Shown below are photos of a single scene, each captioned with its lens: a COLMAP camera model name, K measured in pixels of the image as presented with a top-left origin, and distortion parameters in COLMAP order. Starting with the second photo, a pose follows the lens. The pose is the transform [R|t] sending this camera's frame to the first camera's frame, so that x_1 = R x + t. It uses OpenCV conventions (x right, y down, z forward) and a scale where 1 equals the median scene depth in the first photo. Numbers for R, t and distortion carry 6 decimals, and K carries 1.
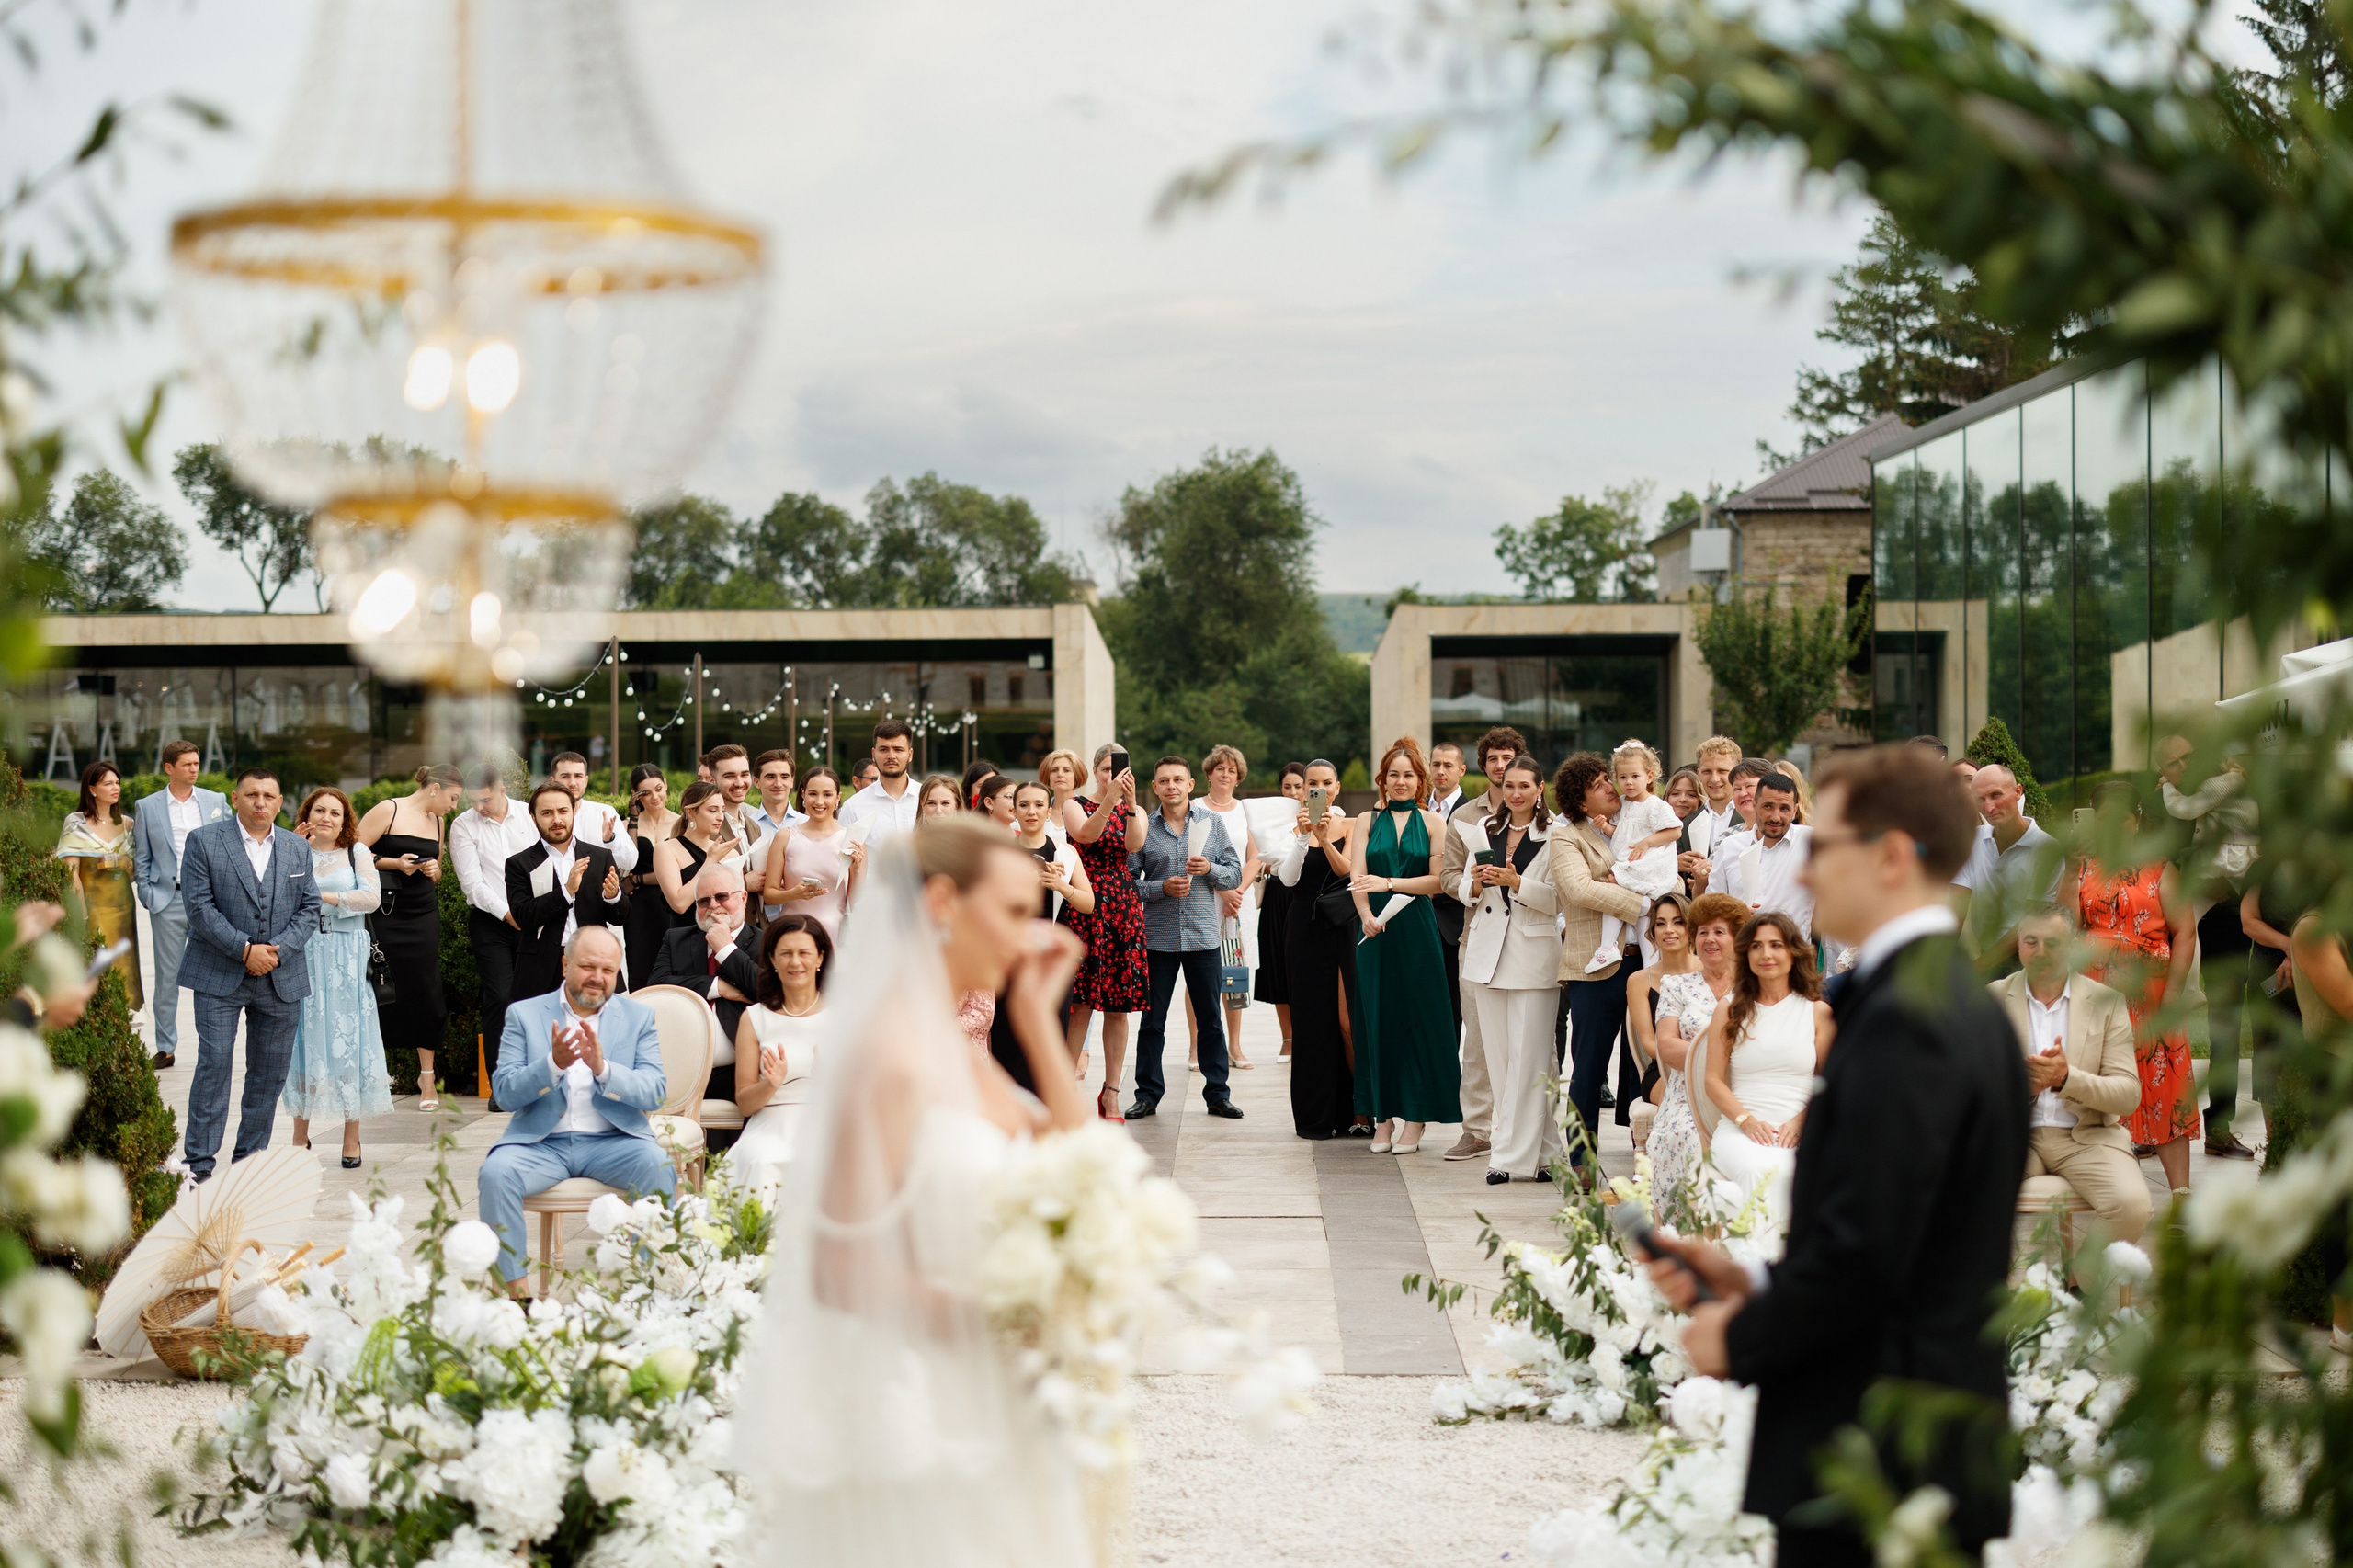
lens RADIAL K [[3348.5, 0, 1176.5], [0, 3348.5, 784.0], [0, 0, 1]] dist [-0.030575, -0.010451]
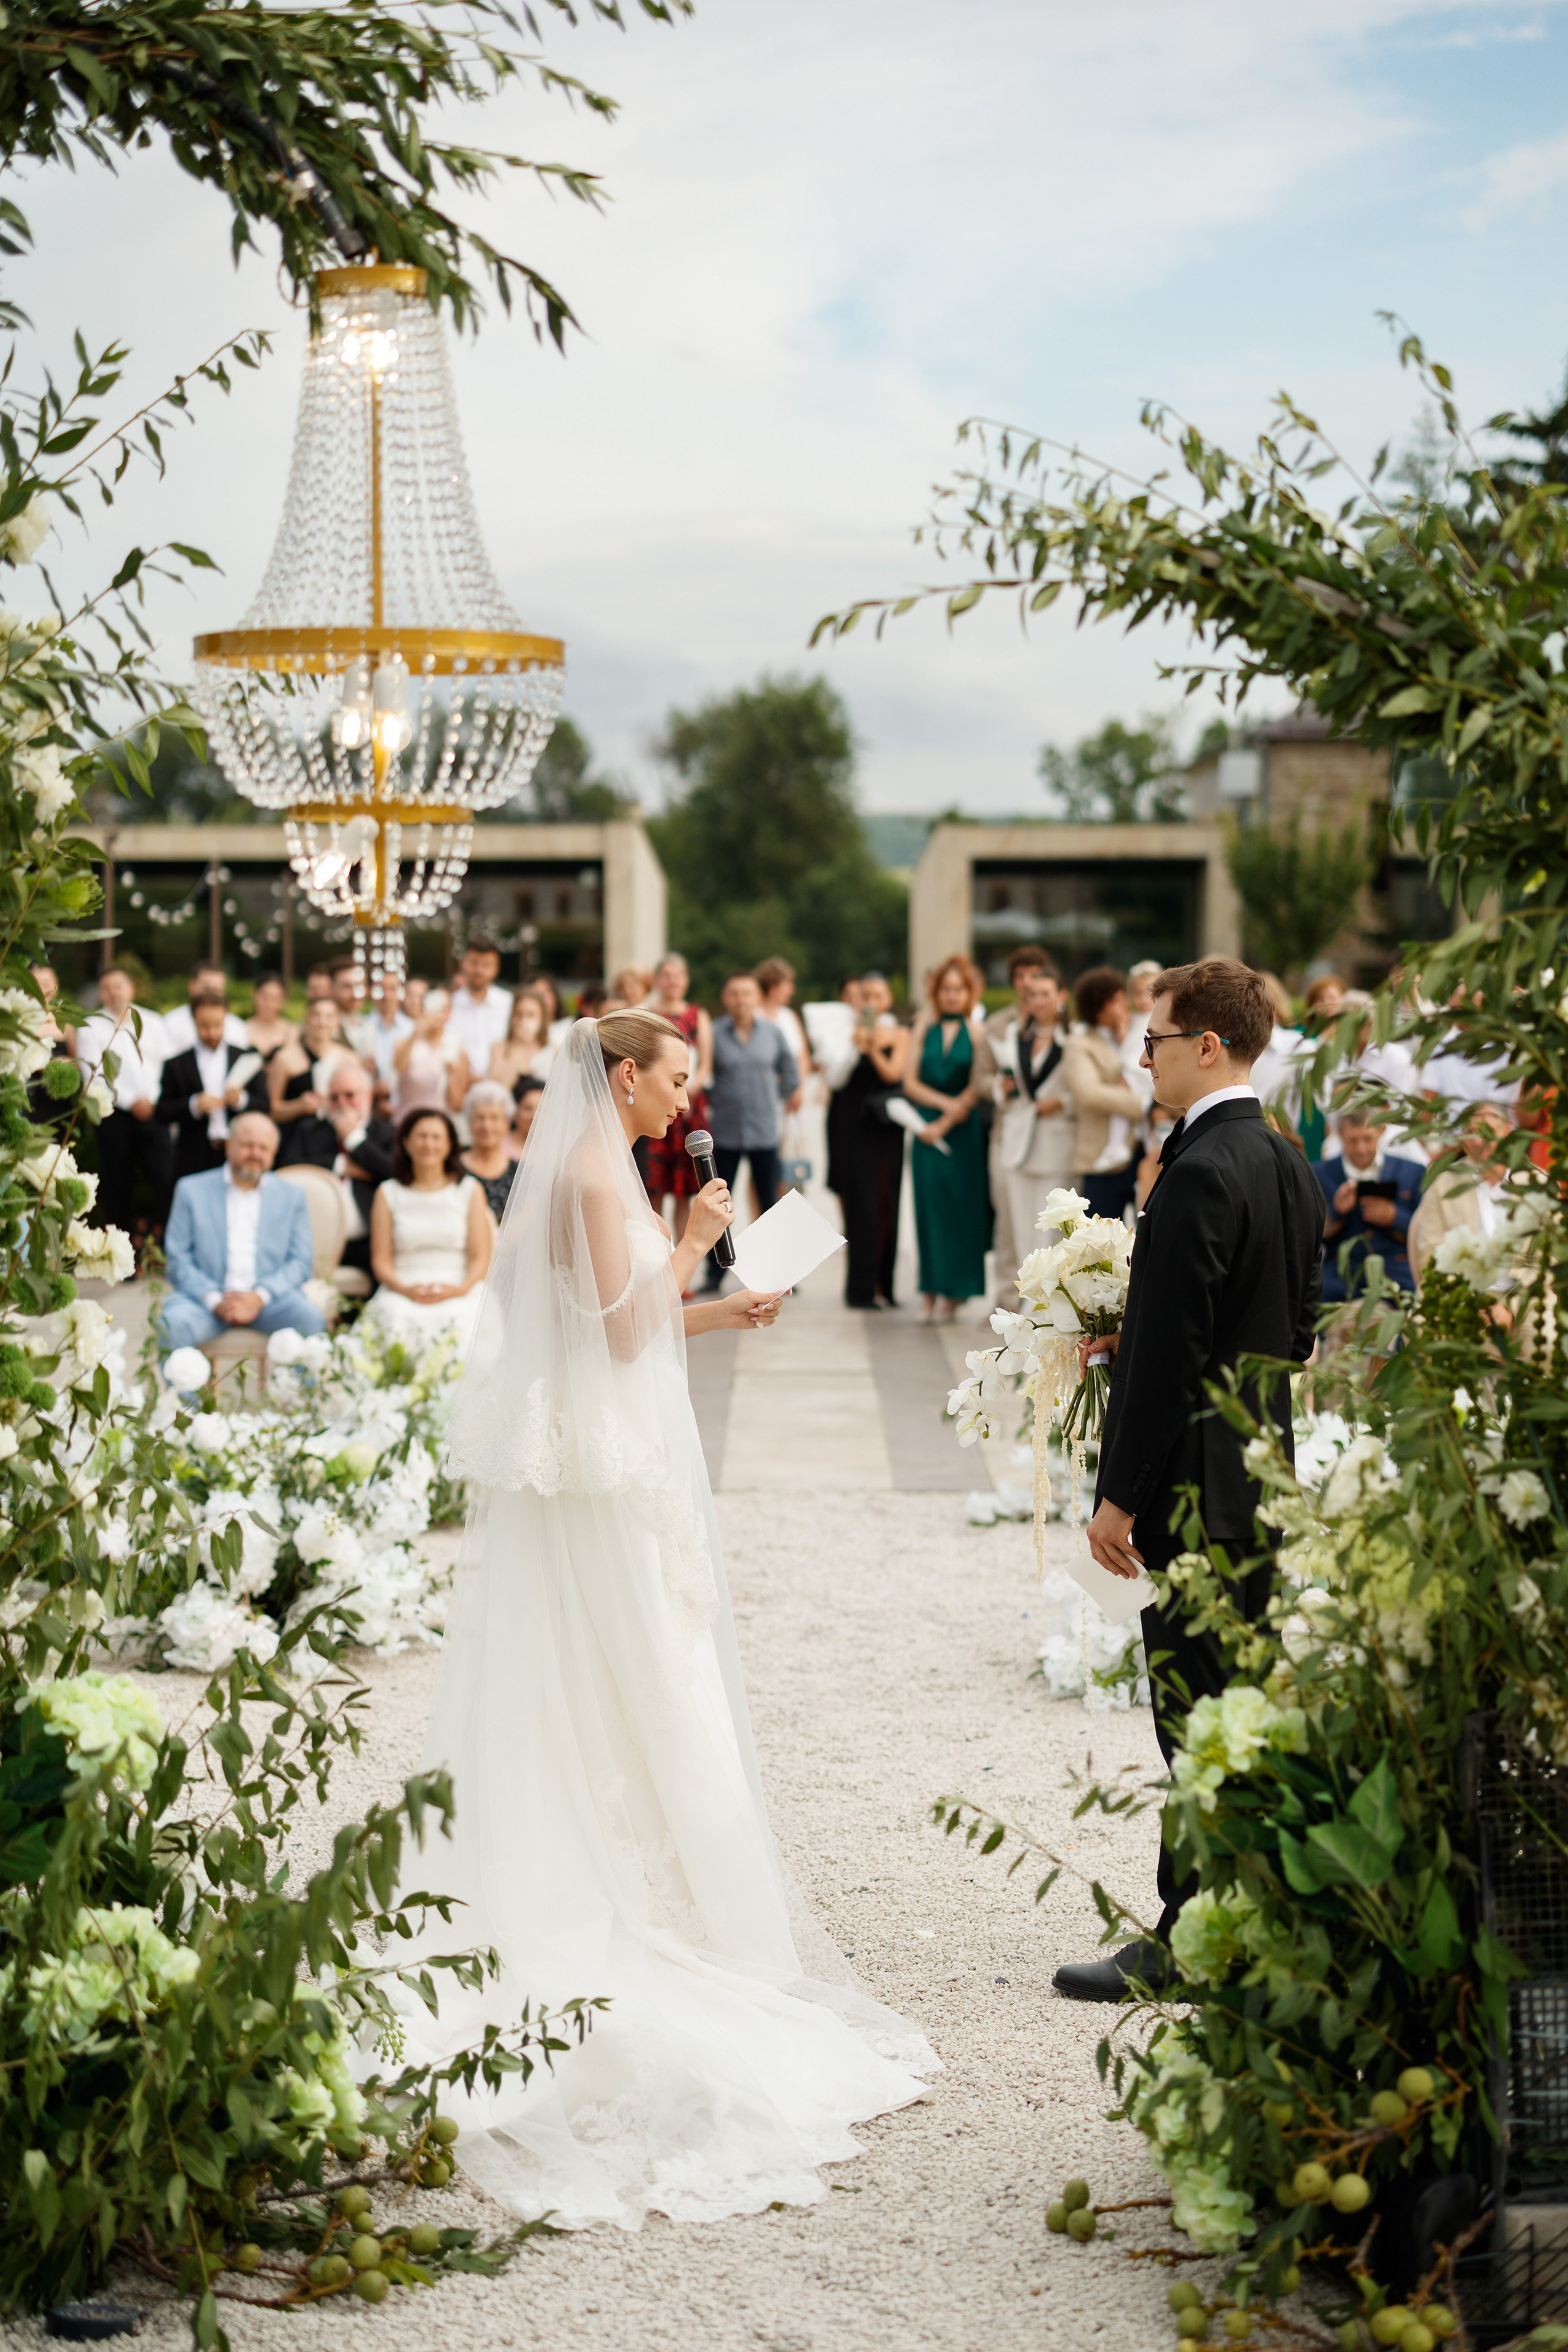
lens RADIAL K [[3274.7, 0, 789.7], [0, 3274.7, 1221.9], [0, 0, 1]] dist [0.018695, 0.009759]
pose [[0.999759, 0.003999, 0.021590, -0.014981], [-0.005456, 0.997681, 0.067847, 0.001981], [-0.021269, -0.067948, 0.997462, -0.192554]]
